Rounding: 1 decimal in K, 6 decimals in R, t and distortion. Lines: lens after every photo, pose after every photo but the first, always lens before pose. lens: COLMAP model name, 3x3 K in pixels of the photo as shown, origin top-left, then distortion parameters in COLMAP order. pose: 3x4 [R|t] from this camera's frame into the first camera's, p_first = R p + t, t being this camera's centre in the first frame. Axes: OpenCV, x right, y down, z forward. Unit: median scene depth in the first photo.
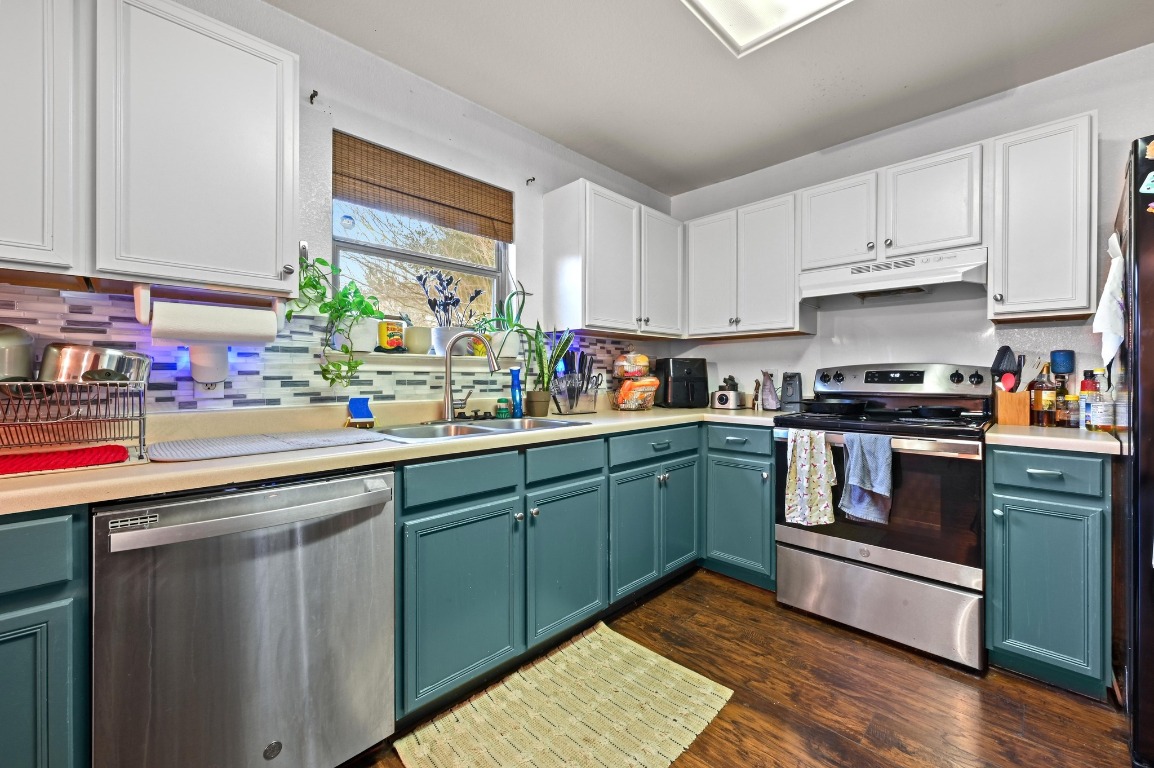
lens RADIAL K [[456.2, 0, 580.1], [0, 456.2, 376.7], [0, 0, 1]] dist [-0.000830, -0.000211]
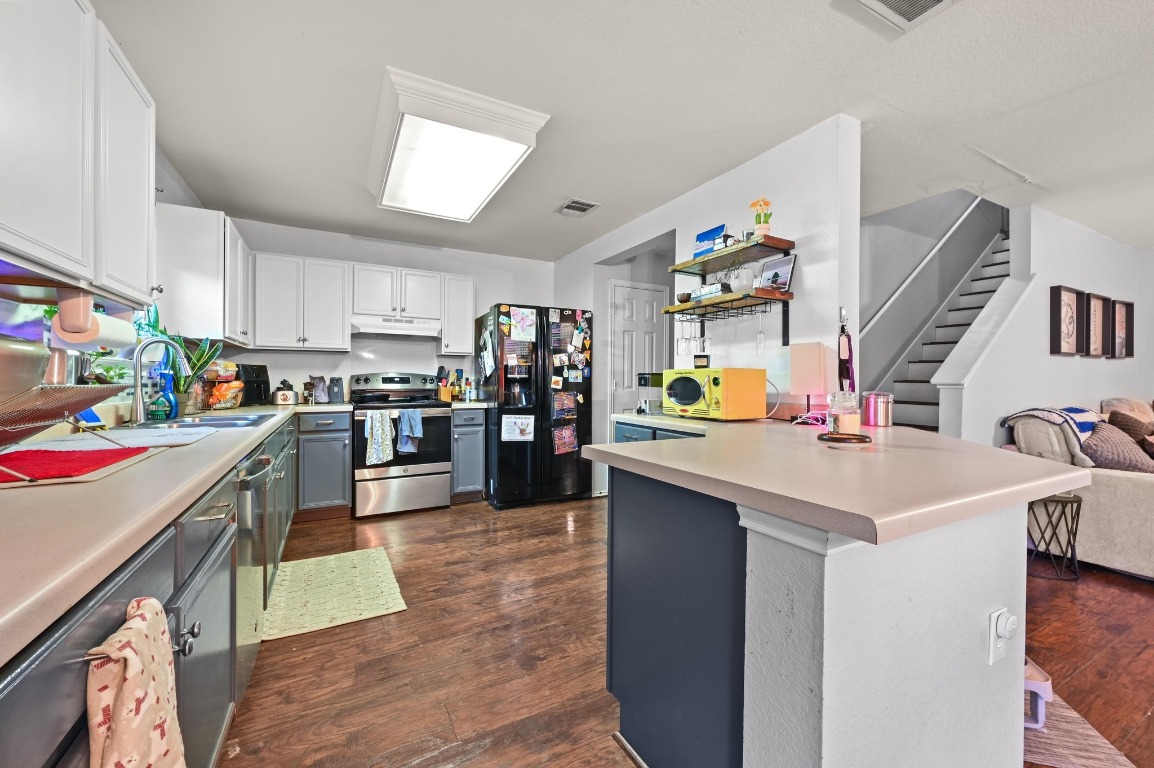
lens RADIAL K [[456.2, 0, 575.7], [0, 456.2, 380.0], [0, 0, 1]] dist [-0.000830, -0.000211]
pose [[0.281363, -0.000723, 0.959601, -0.968025], [-0.003682, 0.999992, 0.001833, -0.007042], [-0.959594, -0.004049, 0.281358, -0.229560]]
